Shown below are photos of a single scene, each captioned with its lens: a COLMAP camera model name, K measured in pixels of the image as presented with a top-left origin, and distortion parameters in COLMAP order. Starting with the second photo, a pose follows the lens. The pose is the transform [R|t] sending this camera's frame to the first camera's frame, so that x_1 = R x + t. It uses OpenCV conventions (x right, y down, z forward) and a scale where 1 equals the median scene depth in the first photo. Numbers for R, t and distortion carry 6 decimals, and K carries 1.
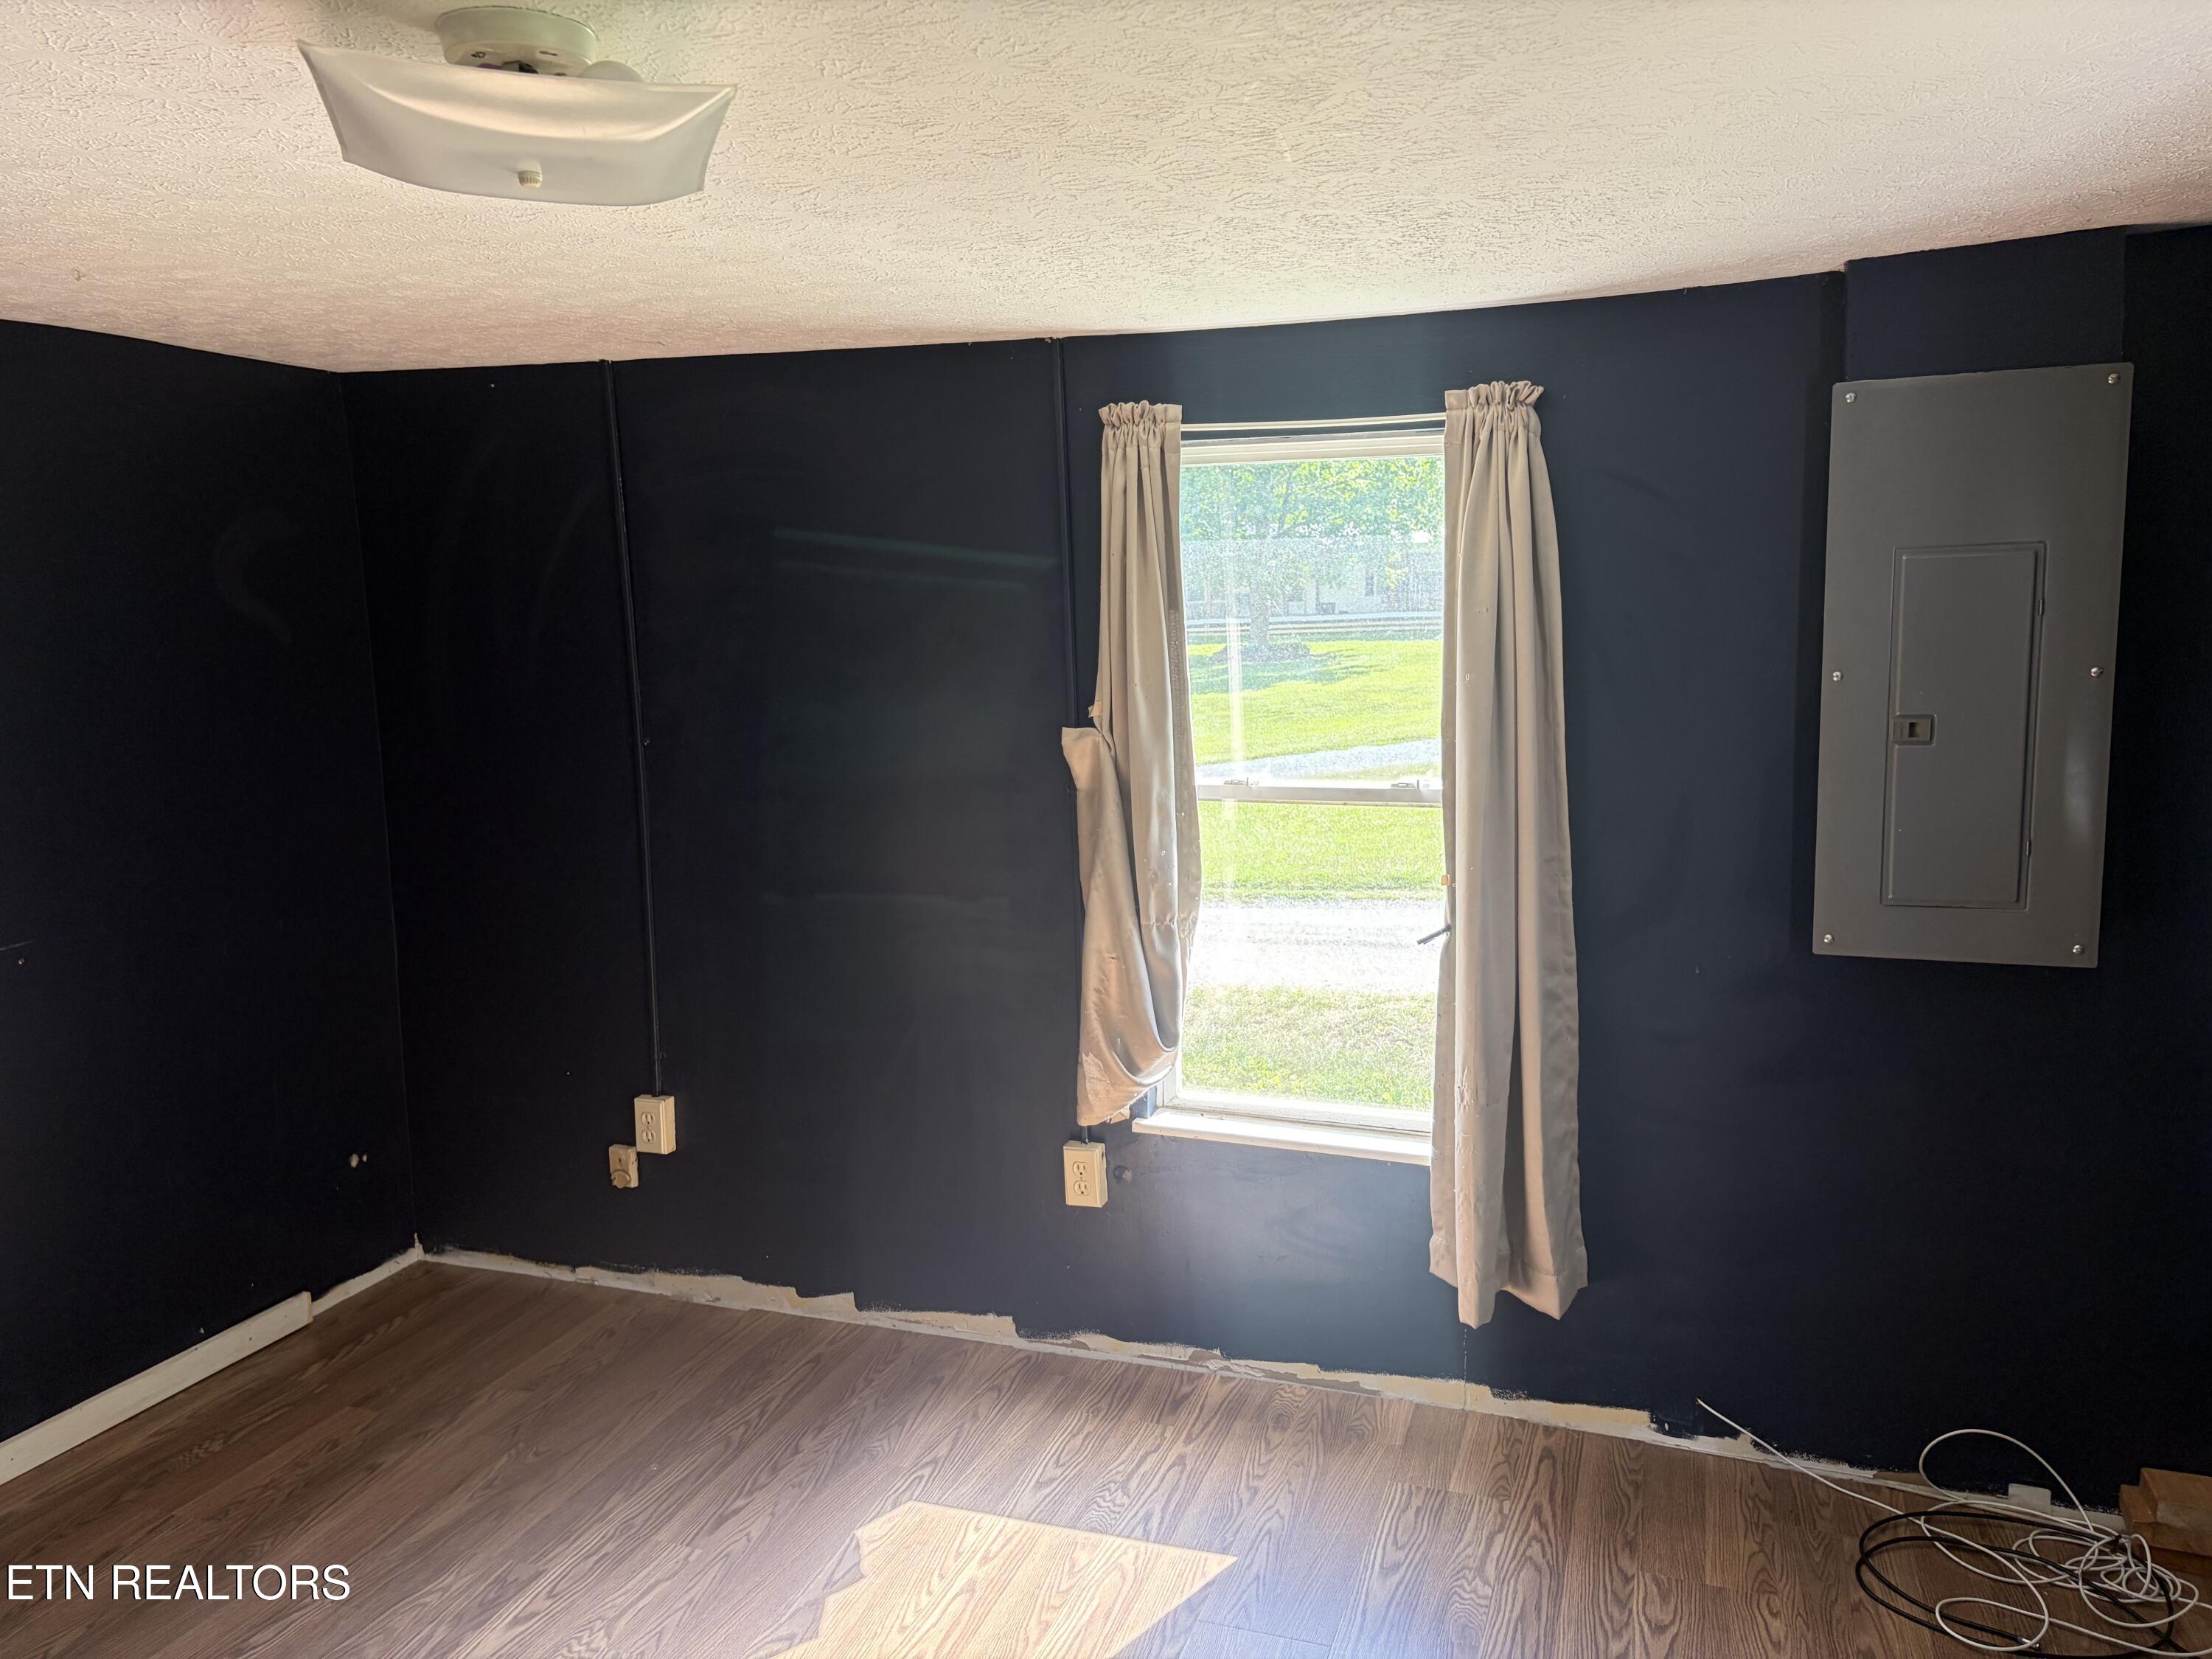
lens RADIAL K [[1673.0, 0, 1104.5], [0, 1673.0, 836.5], [0, 0, 1]] dist [0.048347, -0.045536]
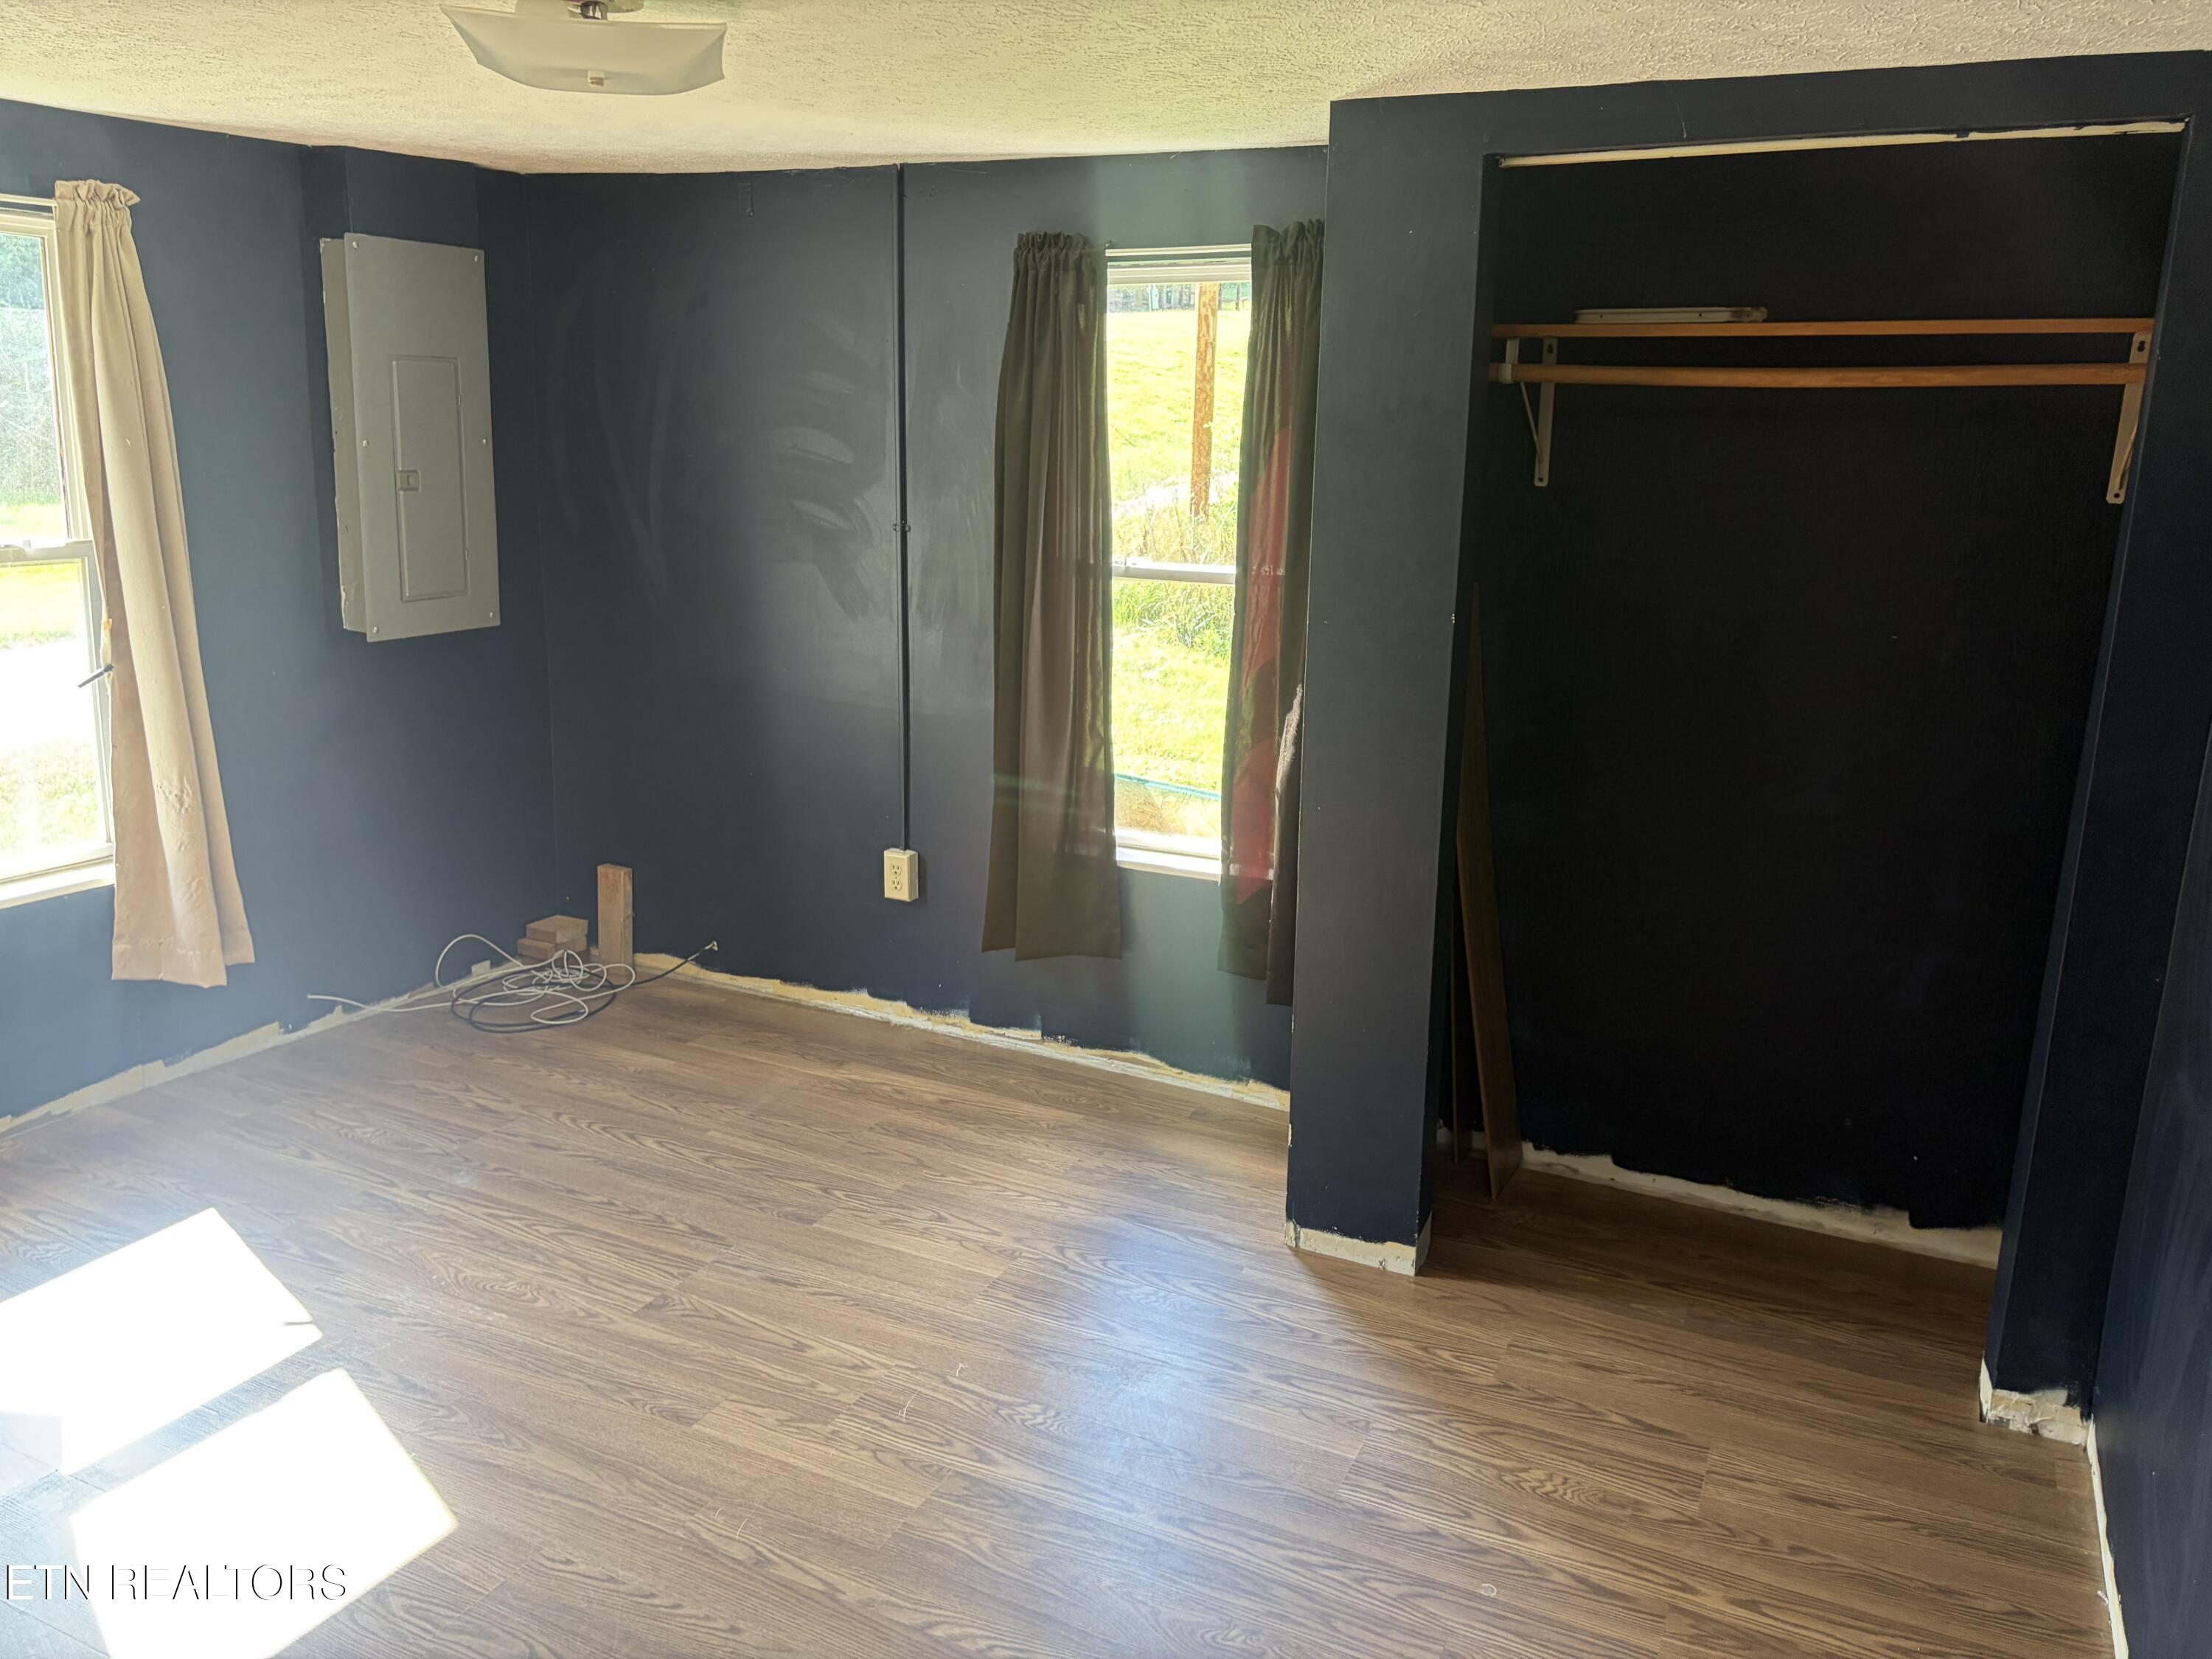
lens RADIAL K [[1673.0, 0, 1107.7], [0, 1673.0, 820.7], [0, 0, 1]] dist [0.048347, -0.045536]
pose [[0.106755, -0.216377, 0.970456, -0.893113], [0.097879, 0.973580, 0.206306, -0.016698], [-0.989456, 0.072963, 0.125113, 0.203919]]
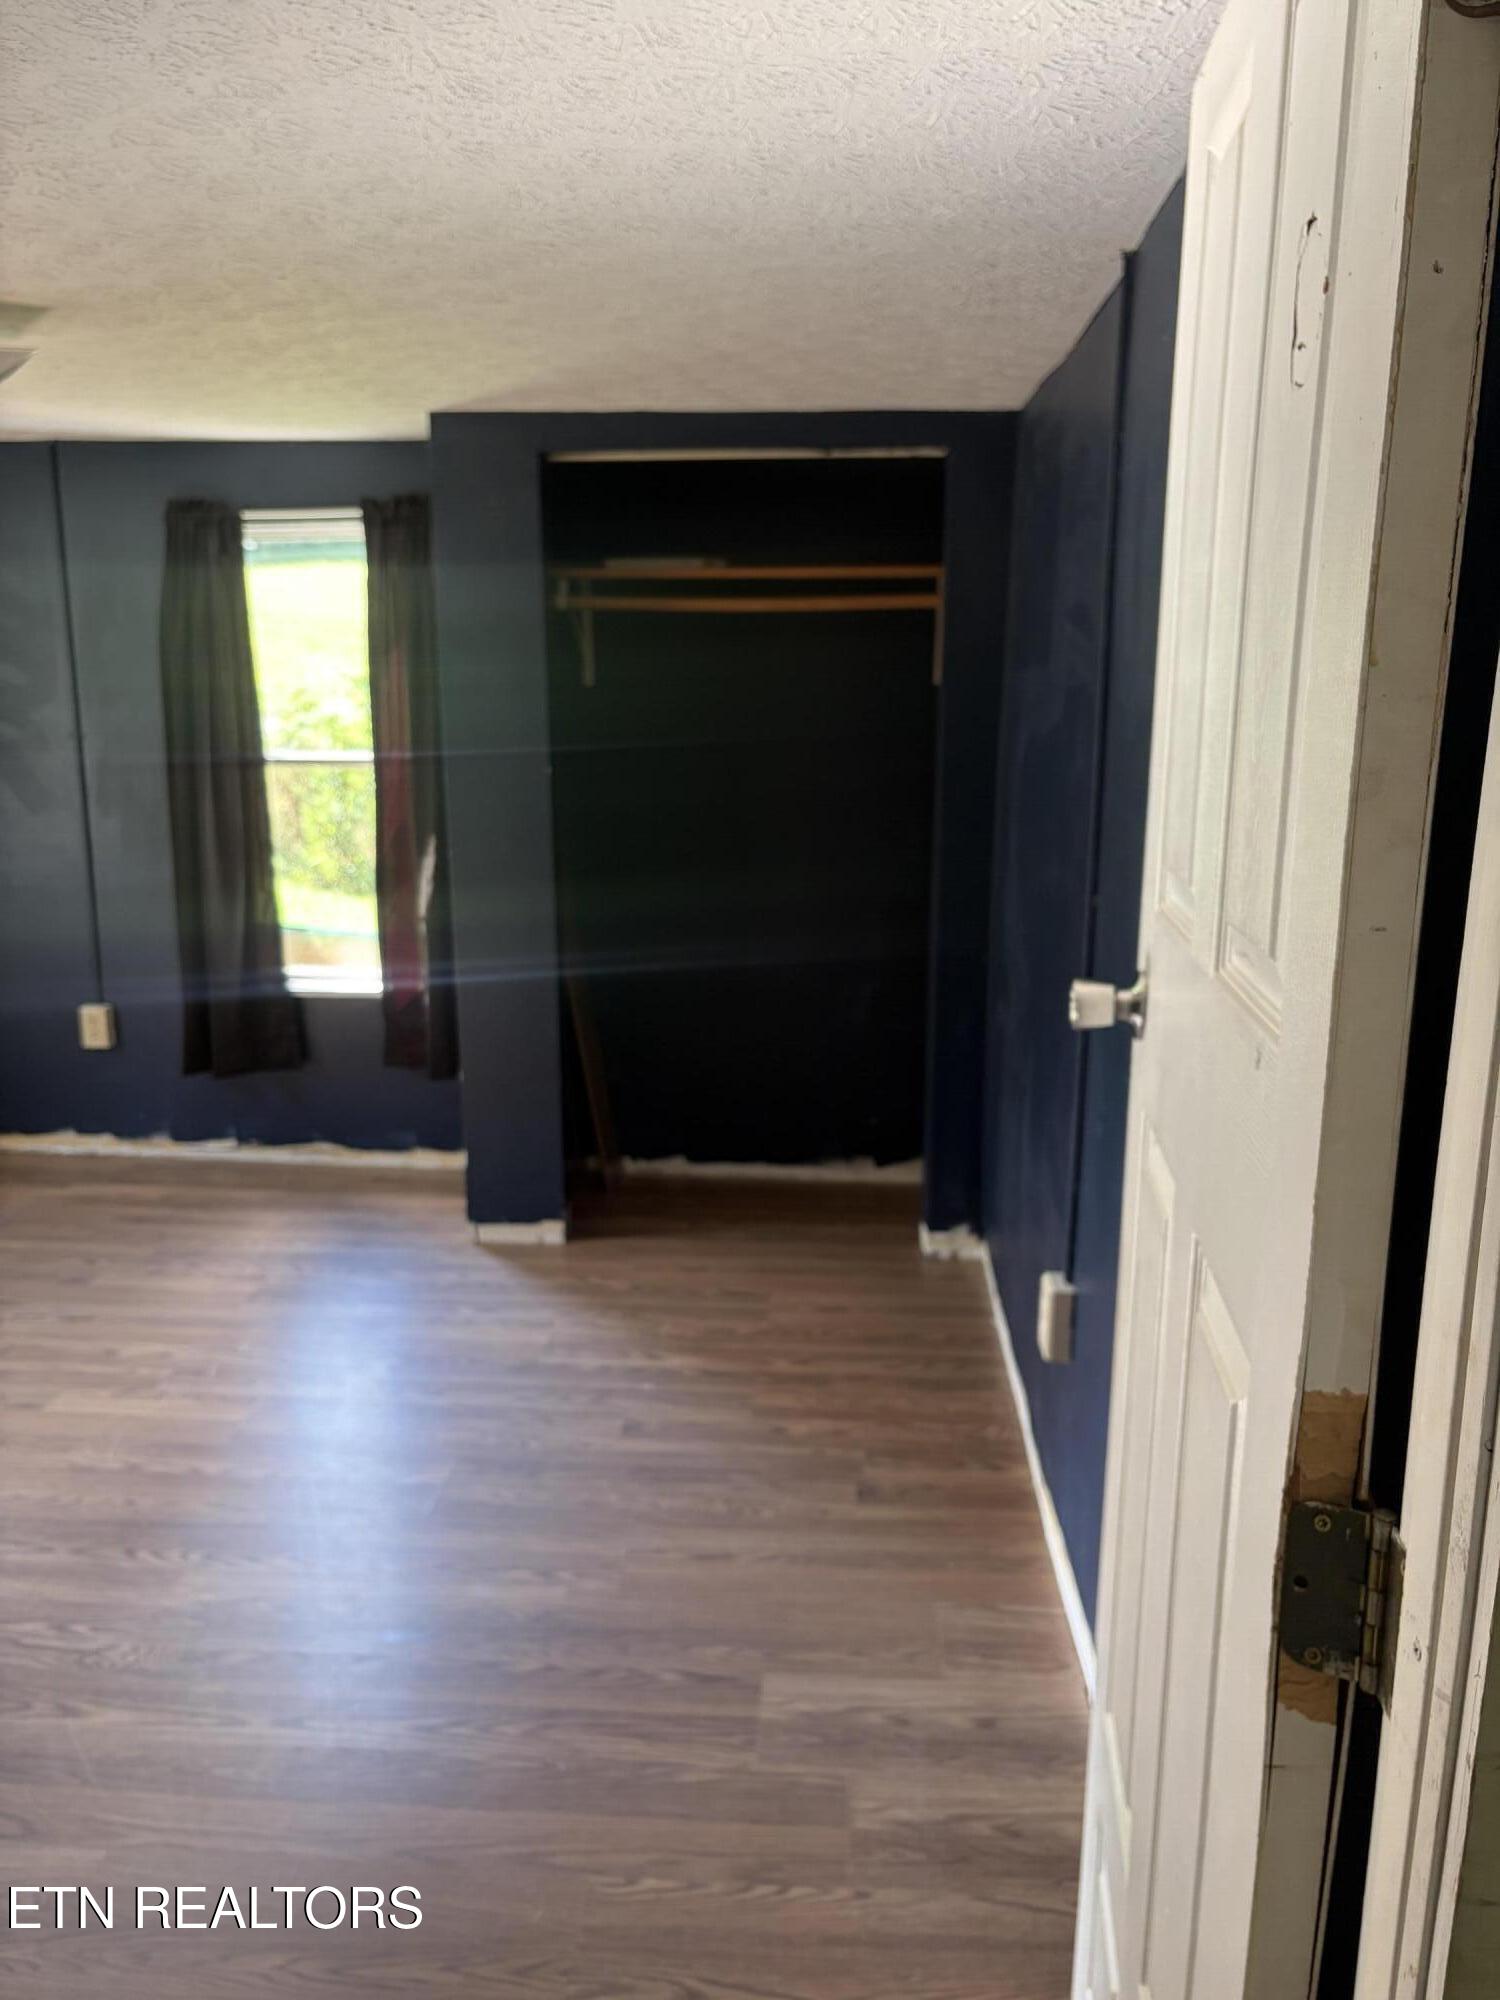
lens RADIAL K [[1512.7, 0, 746.1], [0, 1512.7, 999.5], [0, 0, 1]] dist [0.048347, -0.045536]
pose [[-0.271346, -0.183263, 0.944874, -1.293837], [0.120349, 0.967540, 0.222221, 0.025036], [-0.954928, 0.174013, -0.240482, 0.335079]]
